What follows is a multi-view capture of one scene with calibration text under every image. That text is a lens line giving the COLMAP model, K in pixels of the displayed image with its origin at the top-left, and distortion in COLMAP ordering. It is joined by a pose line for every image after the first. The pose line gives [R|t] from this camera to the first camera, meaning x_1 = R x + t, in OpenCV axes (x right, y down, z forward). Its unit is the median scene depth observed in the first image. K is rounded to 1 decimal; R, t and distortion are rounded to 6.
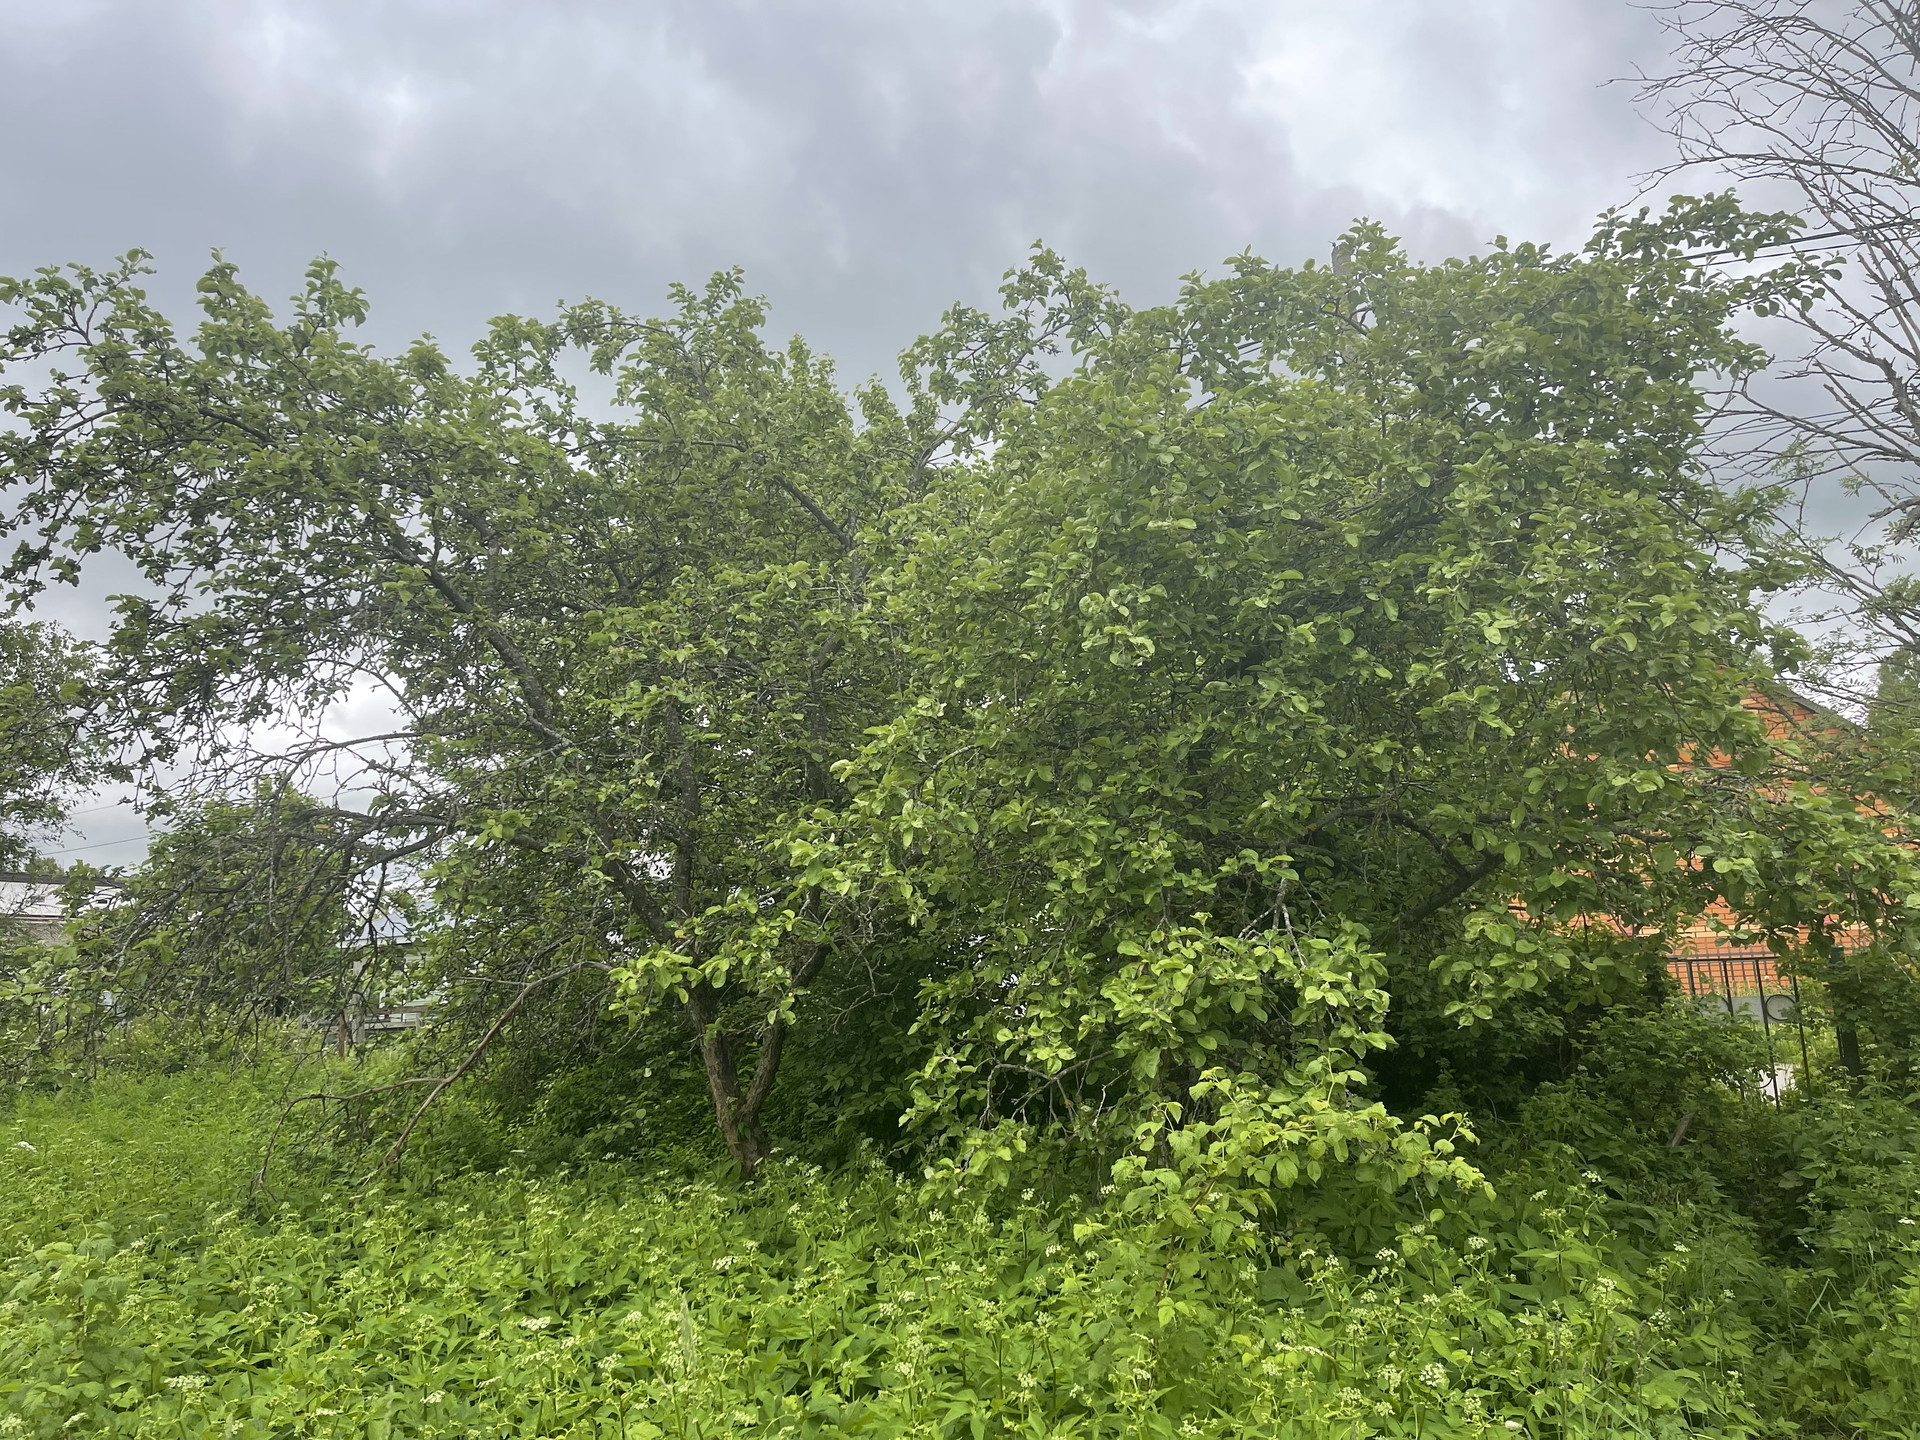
lens RADIAL K [[1439.0, 0, 960.0], [0, 1439.0, 720.0], [0, 0, 1]] dist [0.077090, -0.106638]
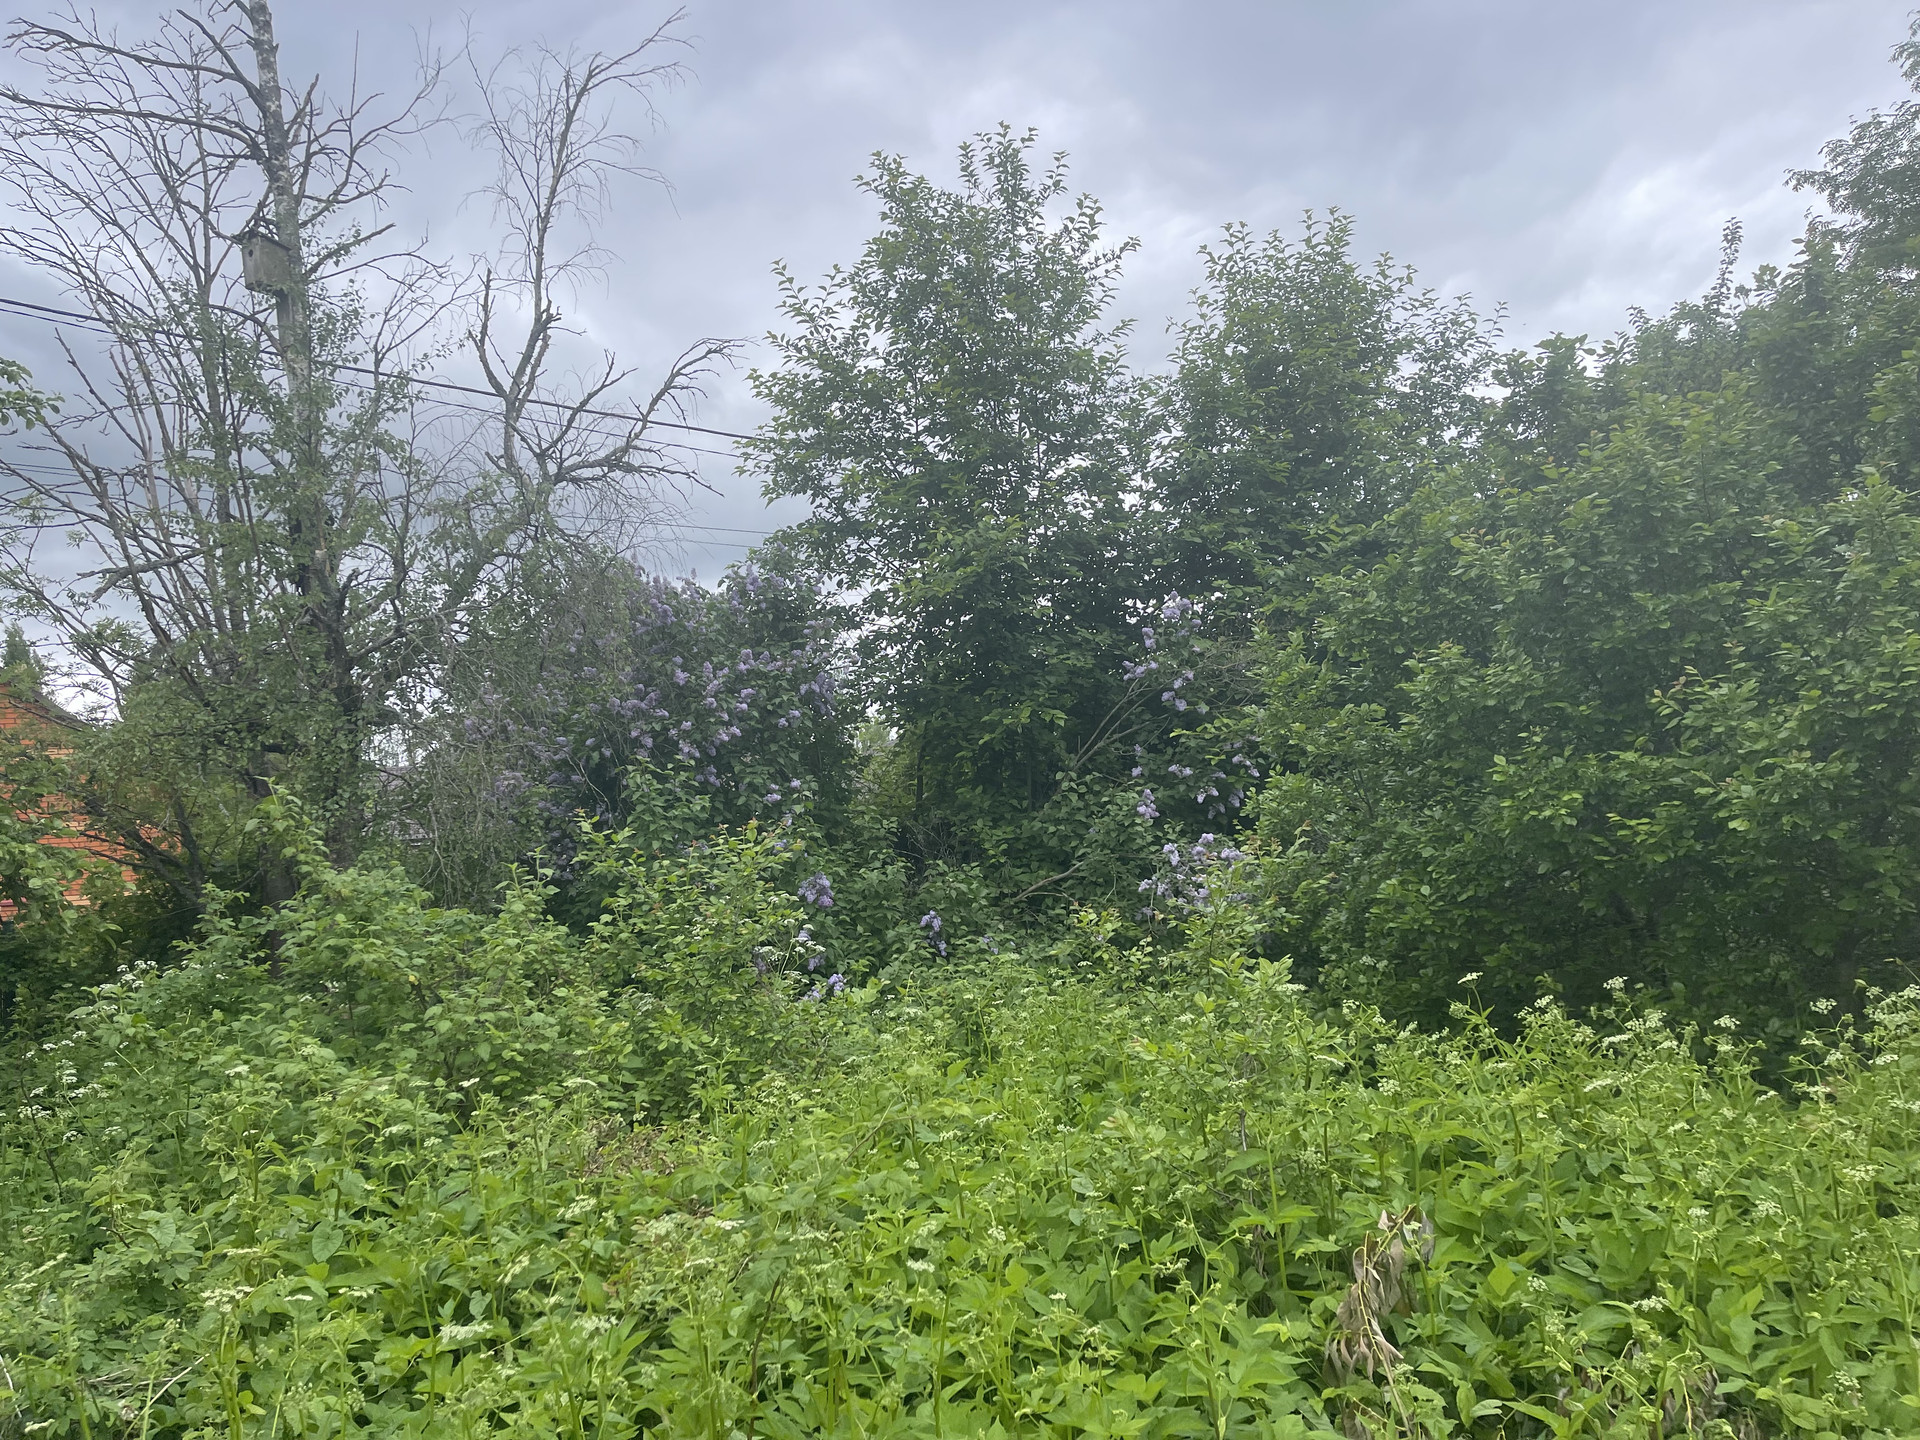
lens RADIAL K [[1439.0, 0, 960.0], [0, 1439.0, 720.0], [0, 0, 1]] dist [0.077090, -0.106638]
pose [[0.471985, 0.097451, 0.876204, -0.088101], [-0.110328, 0.992588, -0.050965, -0.031139], [-0.874676, -0.072615, 0.479239, -0.232540]]
